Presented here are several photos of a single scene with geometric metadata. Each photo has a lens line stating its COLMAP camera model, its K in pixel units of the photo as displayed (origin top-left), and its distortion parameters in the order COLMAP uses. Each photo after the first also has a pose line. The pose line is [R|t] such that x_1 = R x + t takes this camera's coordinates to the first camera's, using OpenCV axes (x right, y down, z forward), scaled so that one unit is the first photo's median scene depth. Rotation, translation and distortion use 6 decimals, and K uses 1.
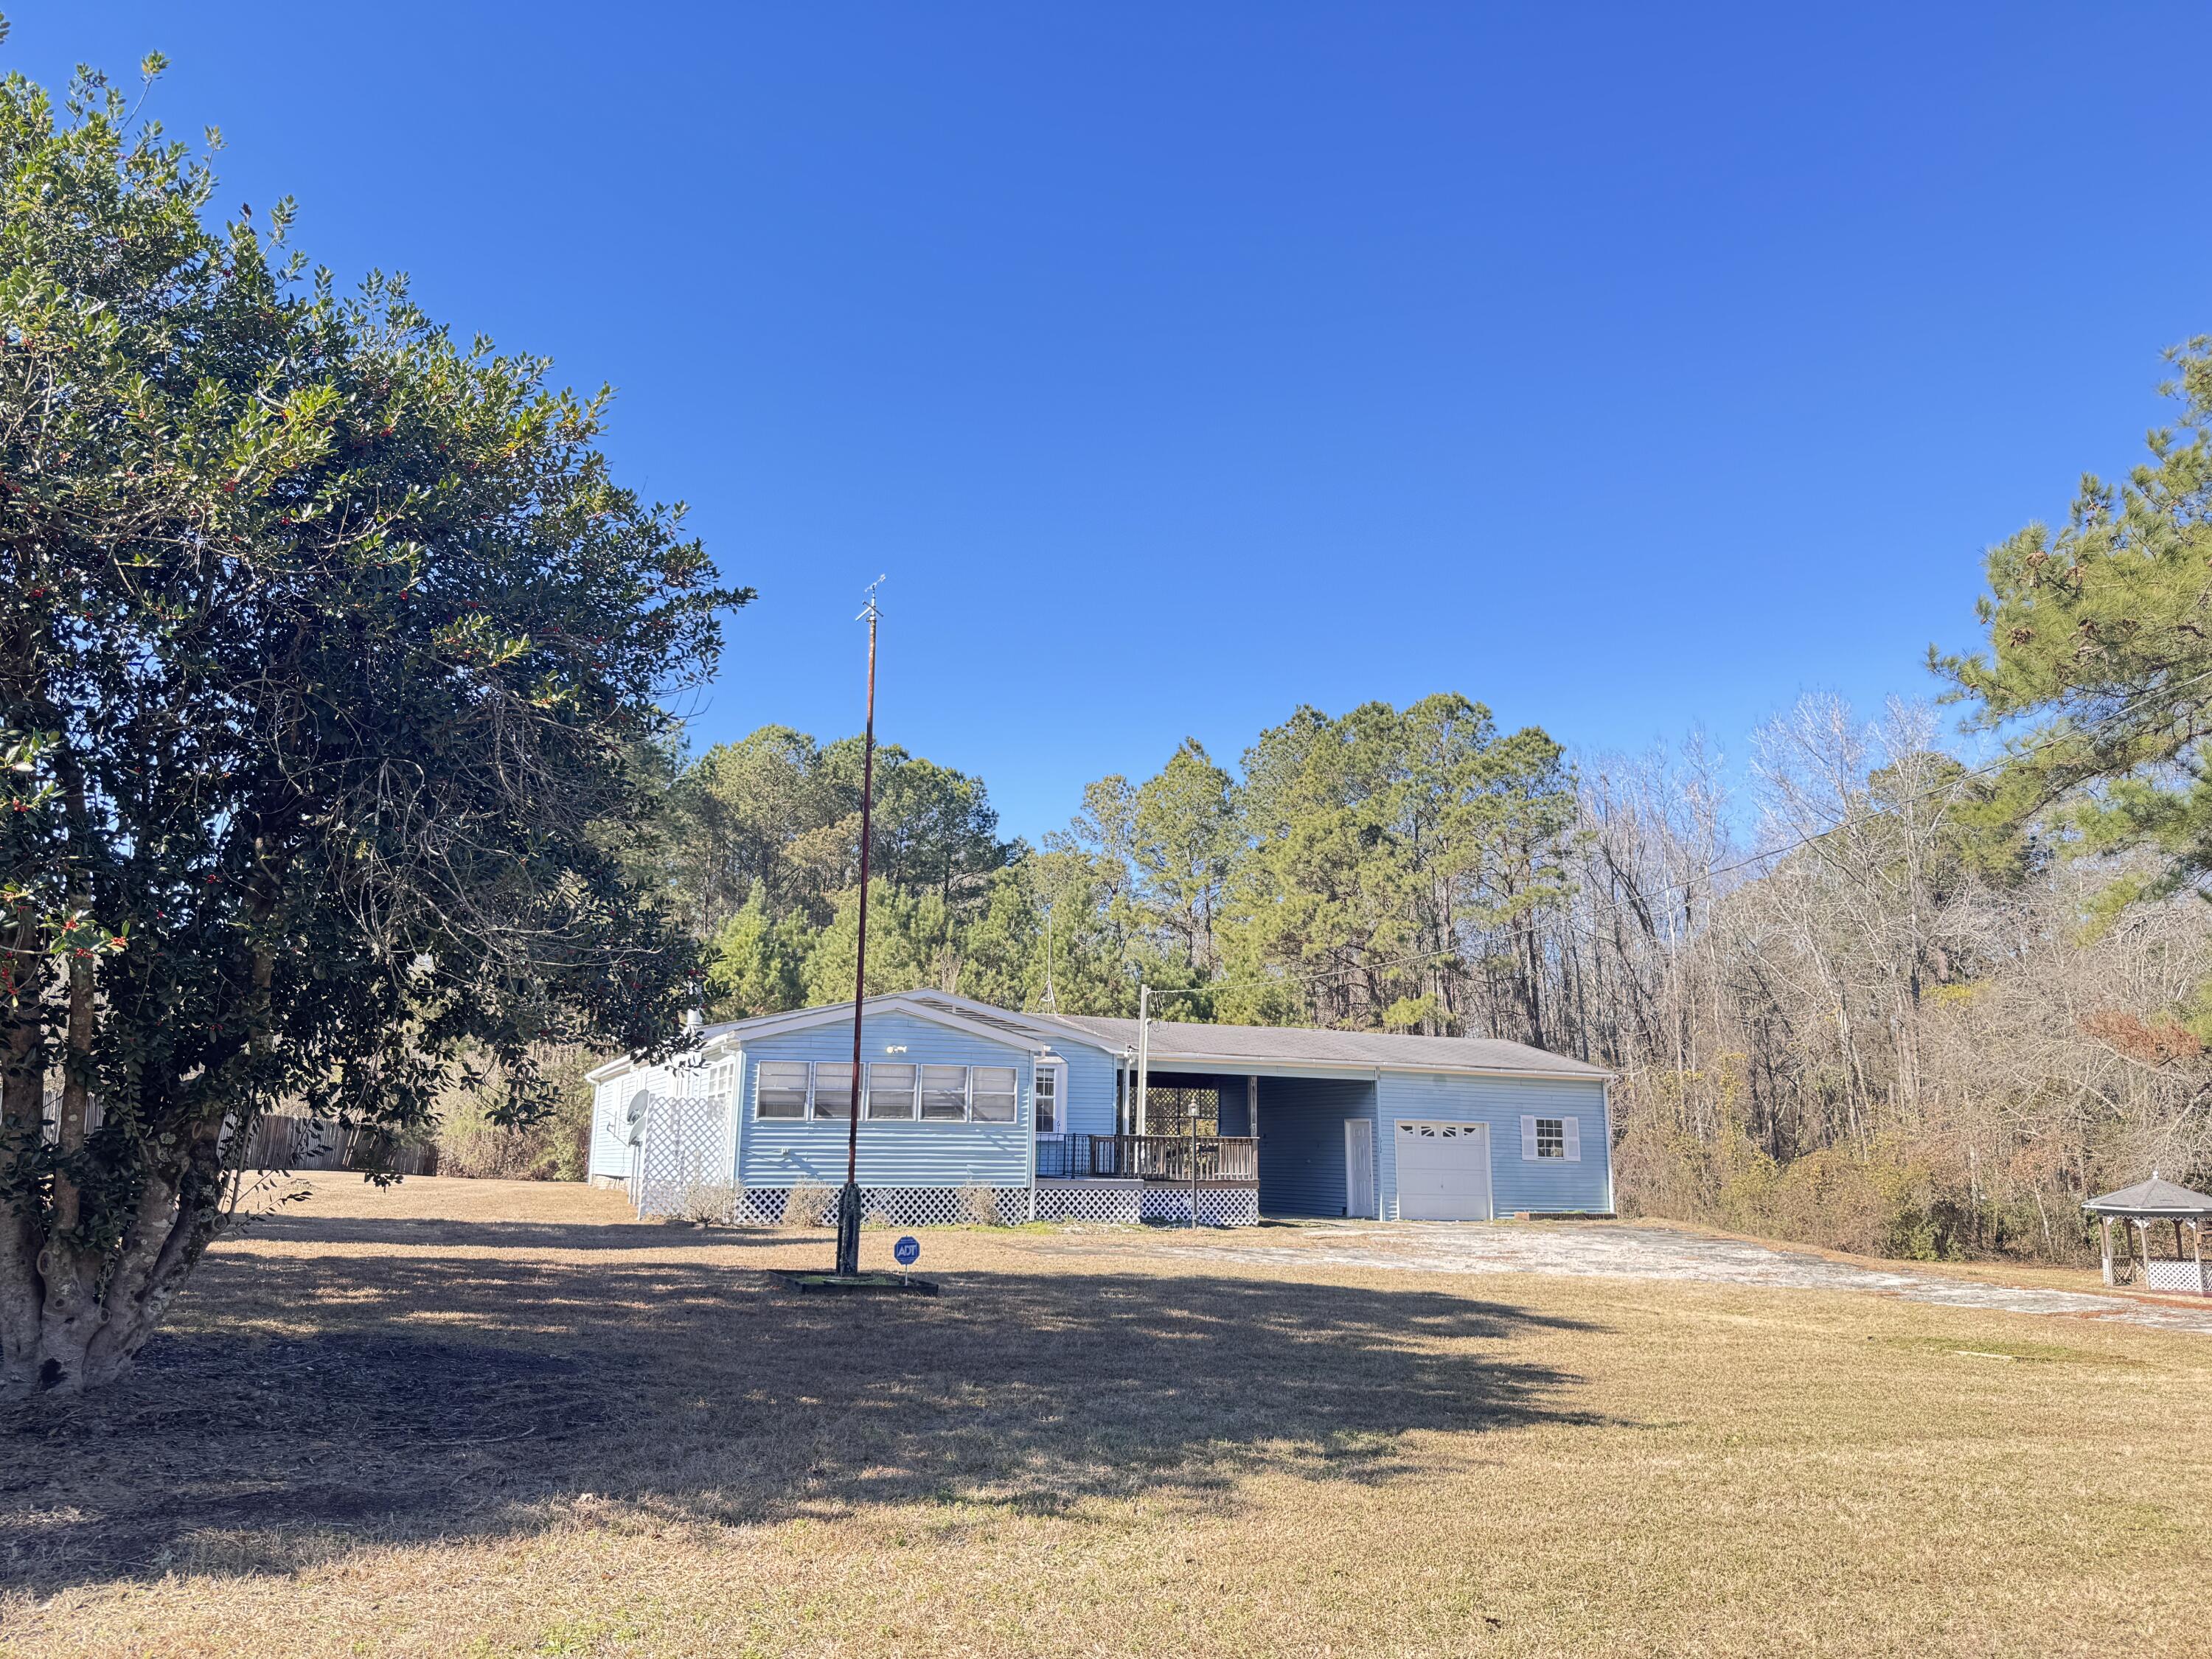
lens RADIAL K [[1549.6, 0, 1116.5], [0, 1549.6, 834.4], [0, 0, 1]] dist [0.121521, -0.156942]
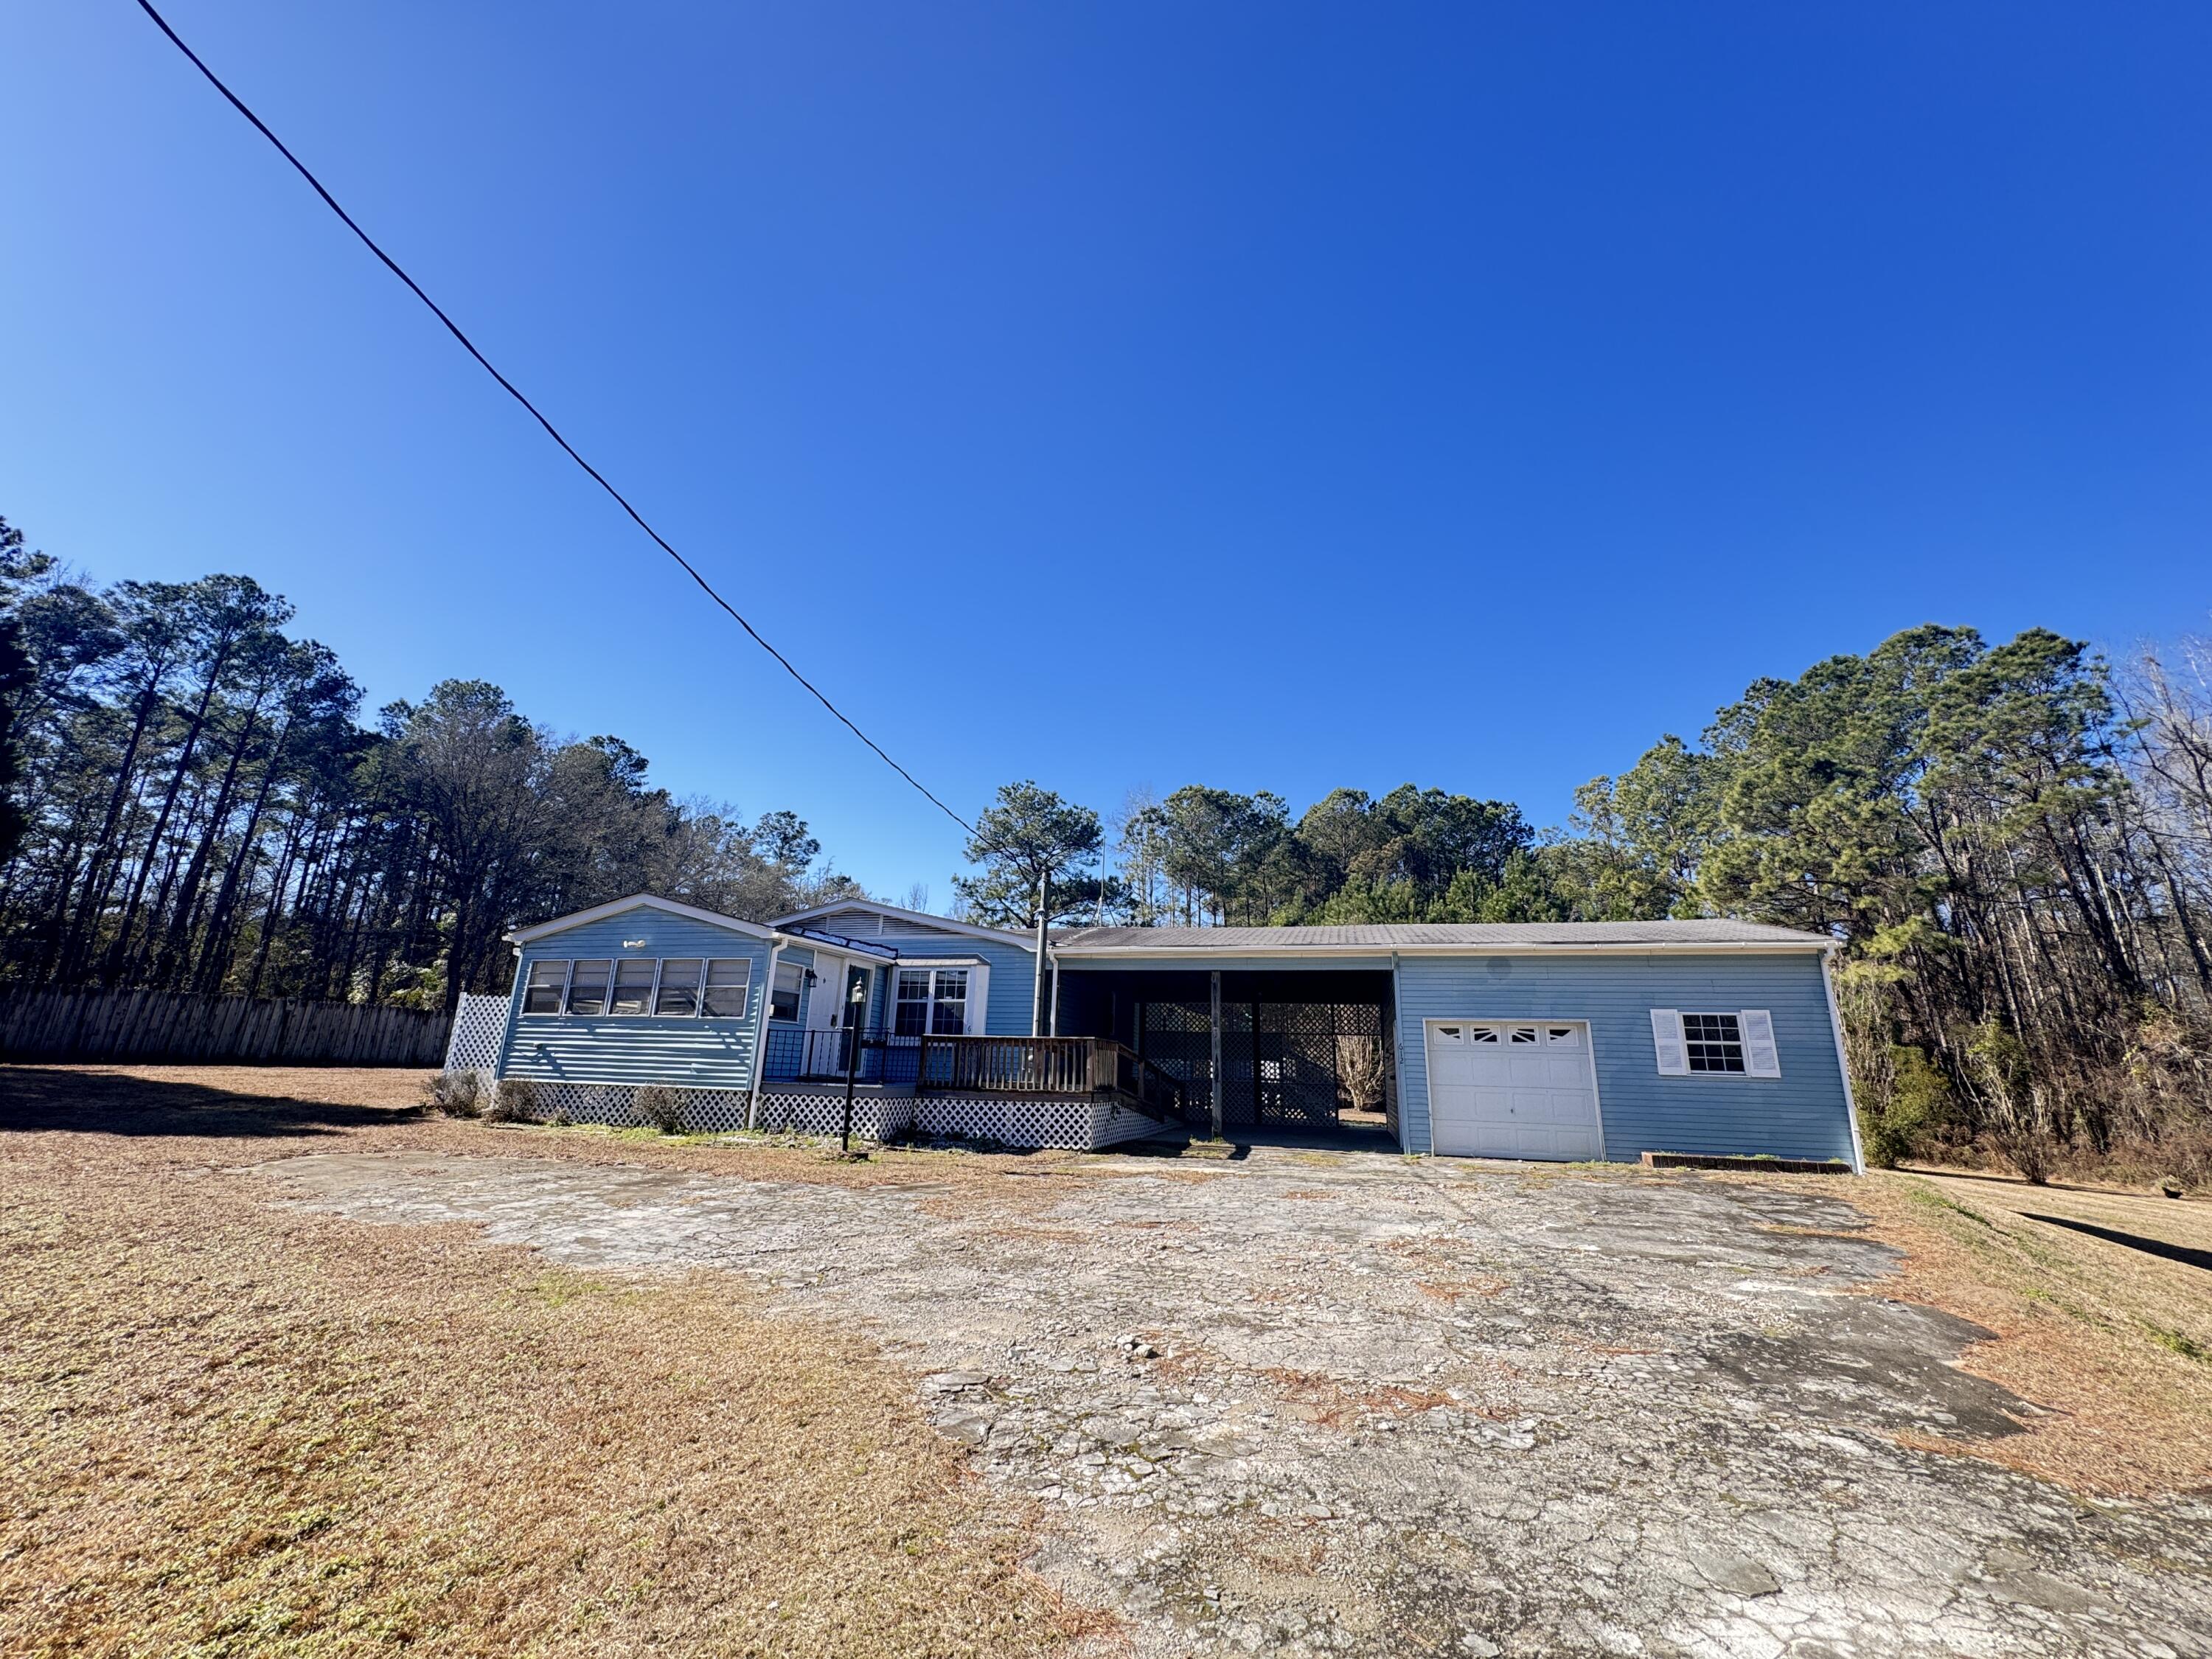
lens RADIAL K [[885.3, 0, 1102.6], [0, 885.3, 824.1], [0, 0, 1]] dist [-0.007348, 0.003723]
pose [[0.773011, -0.163833, -0.612873, 0.155011], [0.110084, 0.986063, -0.124746, 0.057835], [0.624769, 0.028962, 0.780272, 0.260217]]
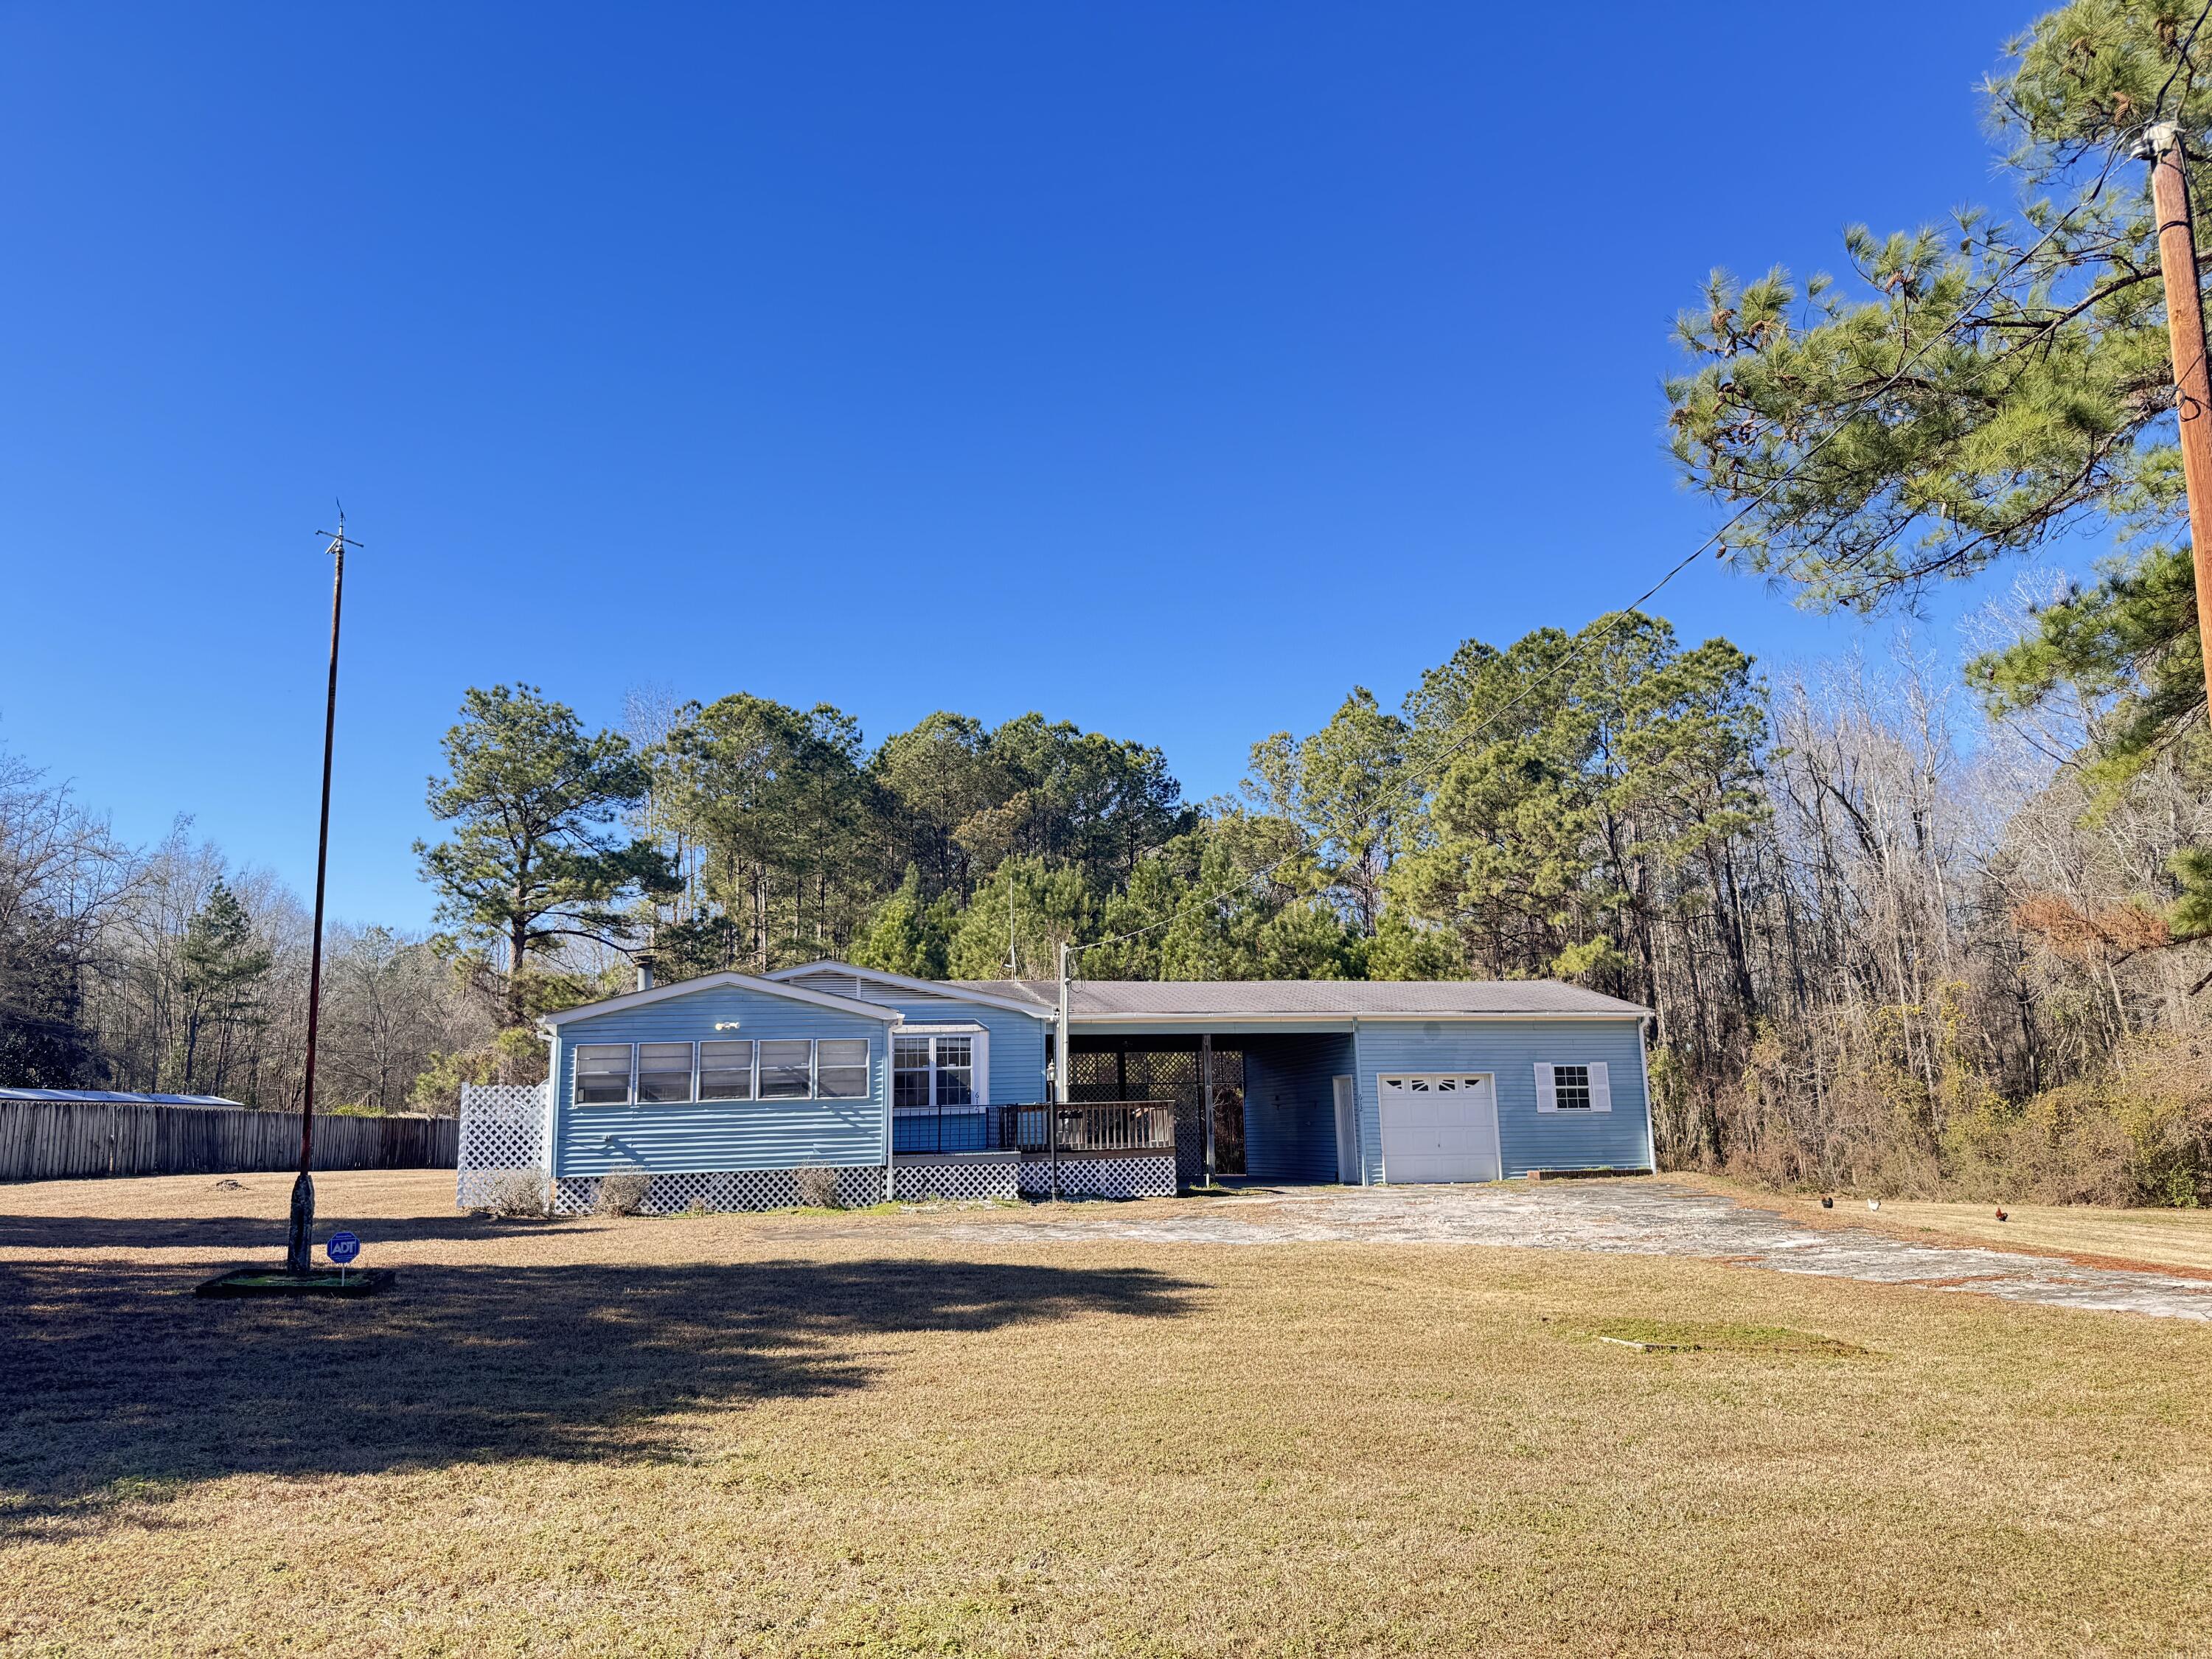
lens RADIAL K [[1549.6, 0, 1116.5], [0, 1549.6, 834.4], [0, 0, 1]] dist [0.121521, -0.156942]
pose [[0.979873, -0.073501, -0.185597, 0.095896], [0.076566, 0.997020, 0.009392, 0.010906], [0.184354, -0.023414, 0.982581, 0.039423]]
